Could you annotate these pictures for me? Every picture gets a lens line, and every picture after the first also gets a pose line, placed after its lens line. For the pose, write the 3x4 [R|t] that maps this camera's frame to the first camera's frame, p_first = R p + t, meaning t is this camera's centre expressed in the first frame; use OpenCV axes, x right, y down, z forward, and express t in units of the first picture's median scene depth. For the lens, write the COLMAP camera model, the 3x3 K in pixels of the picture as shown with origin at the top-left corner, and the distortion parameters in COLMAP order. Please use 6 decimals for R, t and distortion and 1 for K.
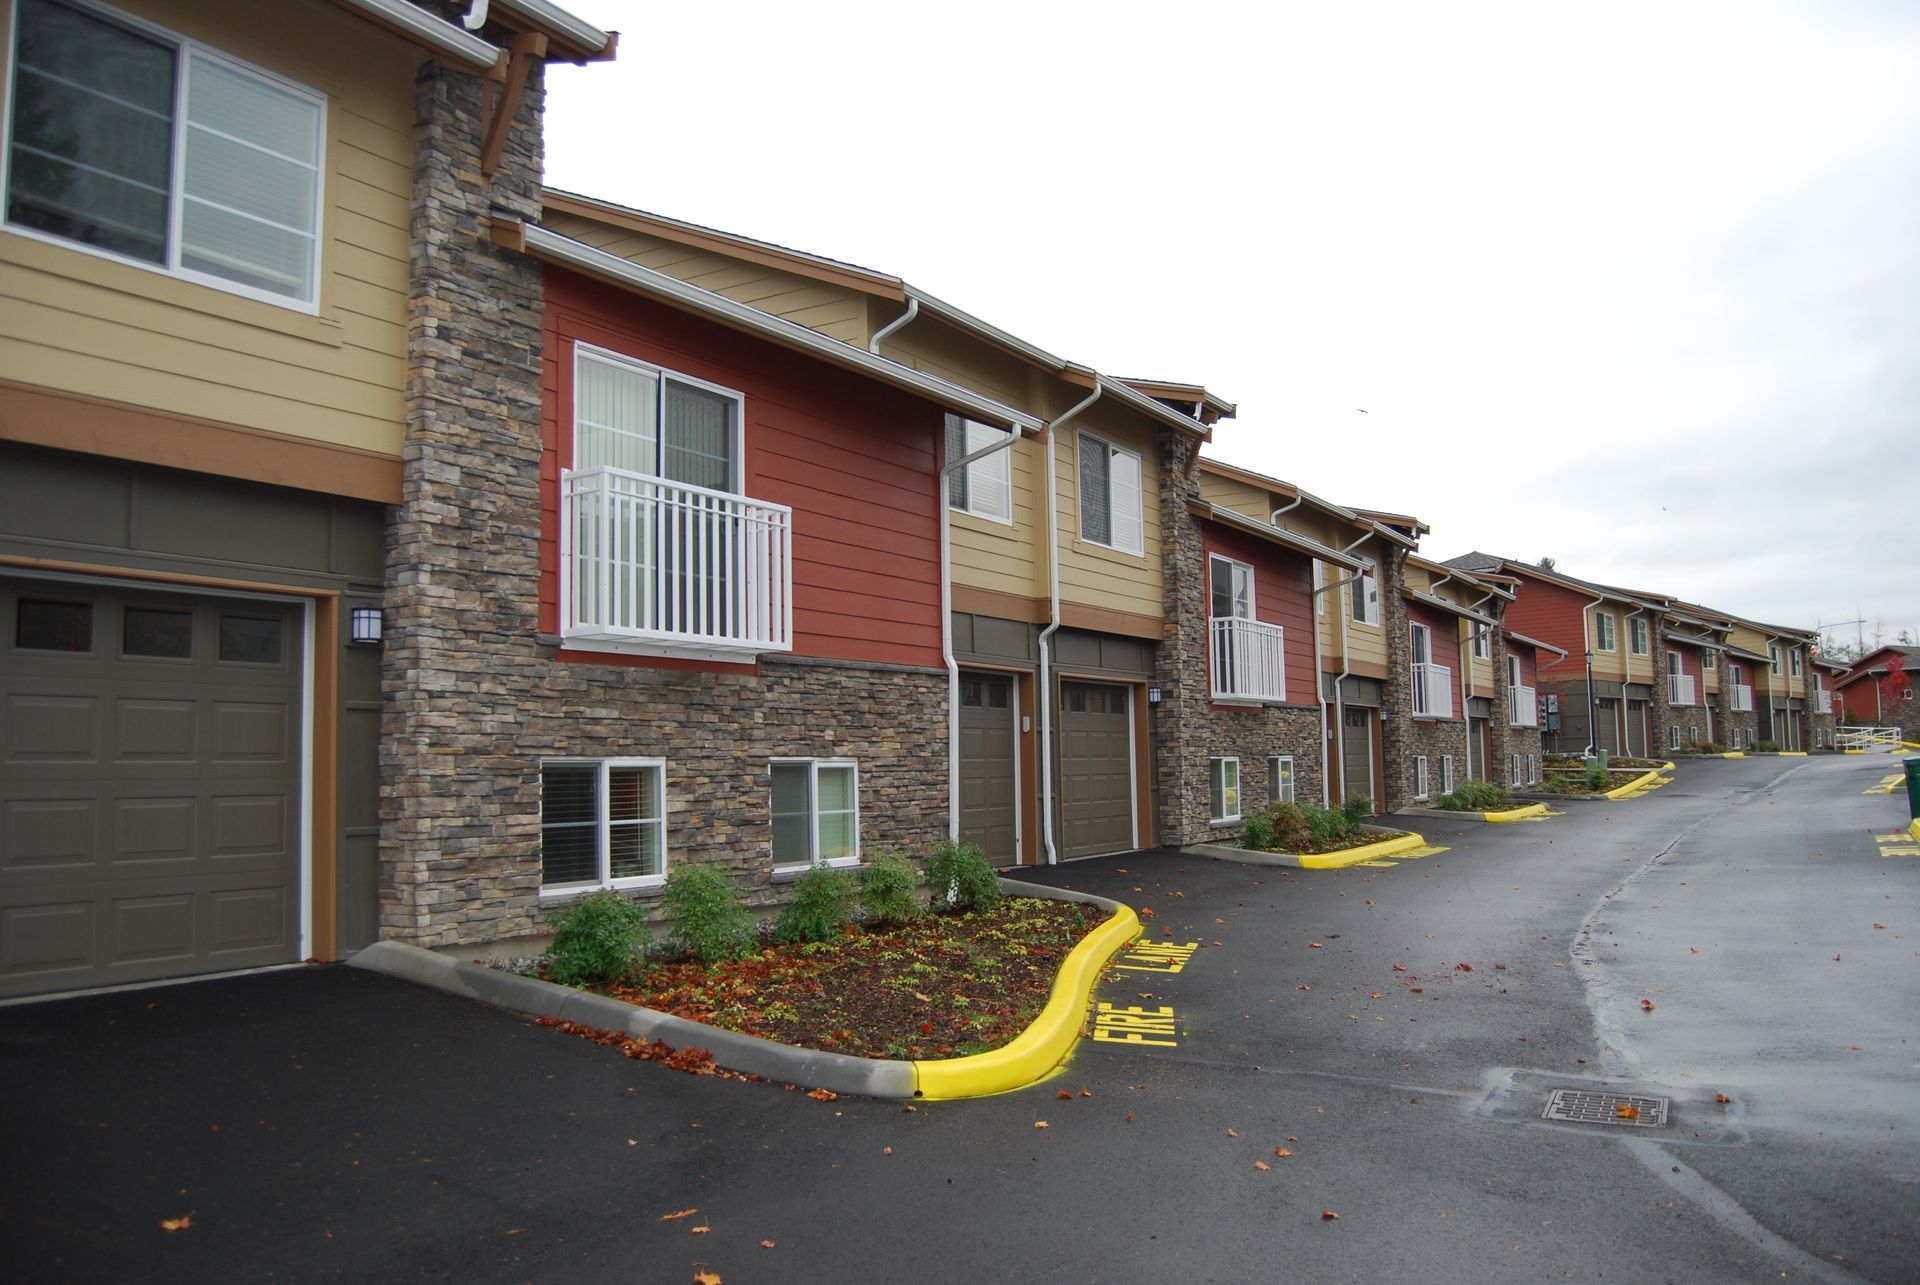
lens RADIAL K [[1501.8, 0, 975.1], [0, 1501.8, 636.6], [0, 0, 1]] dist [-0.096559, 0.040475]
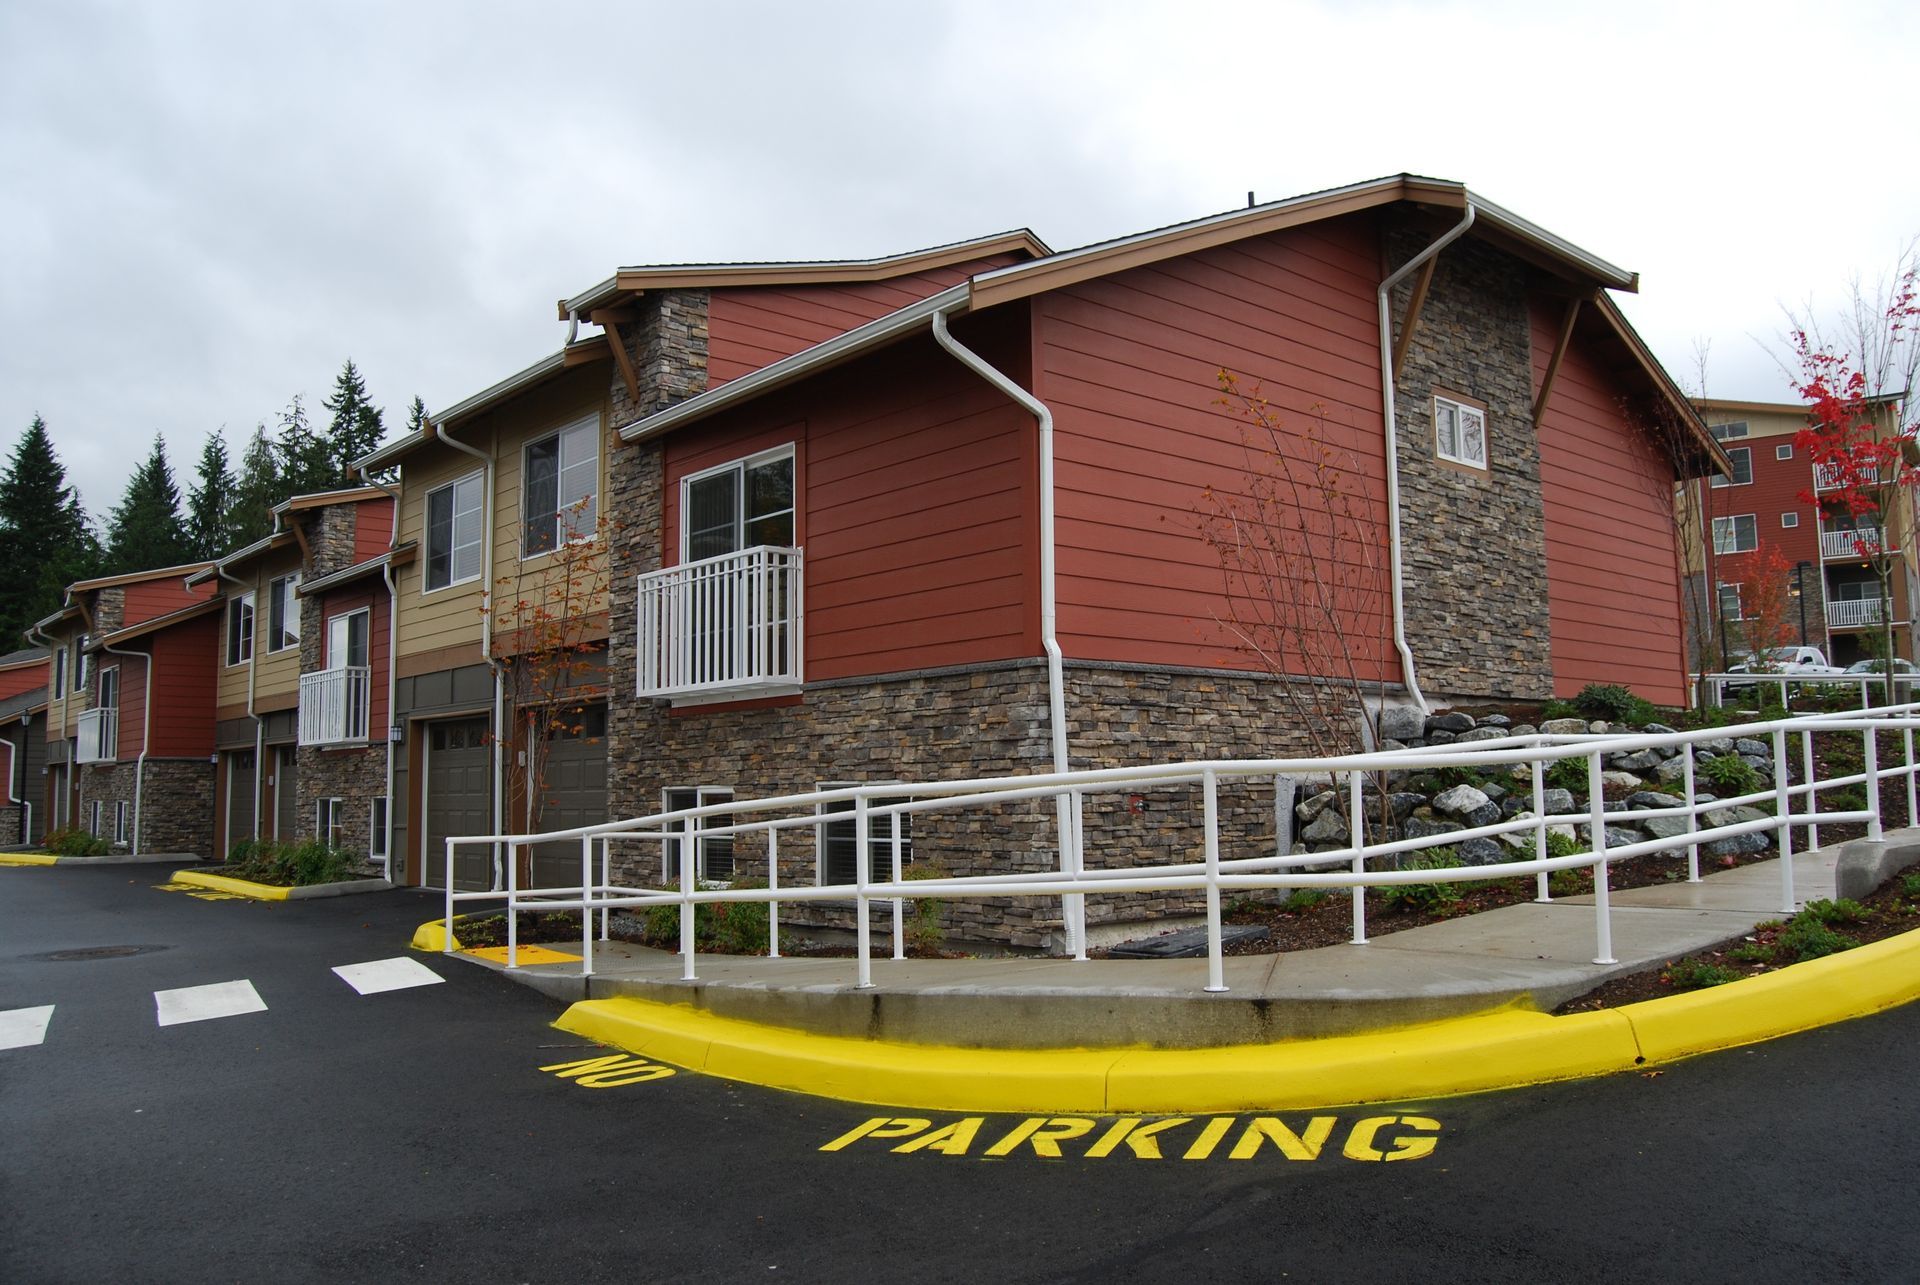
lens RADIAL K [[1501.8, 0, 975.1], [0, 1501.8, 636.6], [0, 0, 1]] dist [-0.096559, 0.040475]
pose [[-0.318198, -0.072749, -0.945229, 0.842938], [0.098171, 0.989163, -0.109178, 0.109177], [0.942928, -0.127534, -0.307607, 1.505931]]
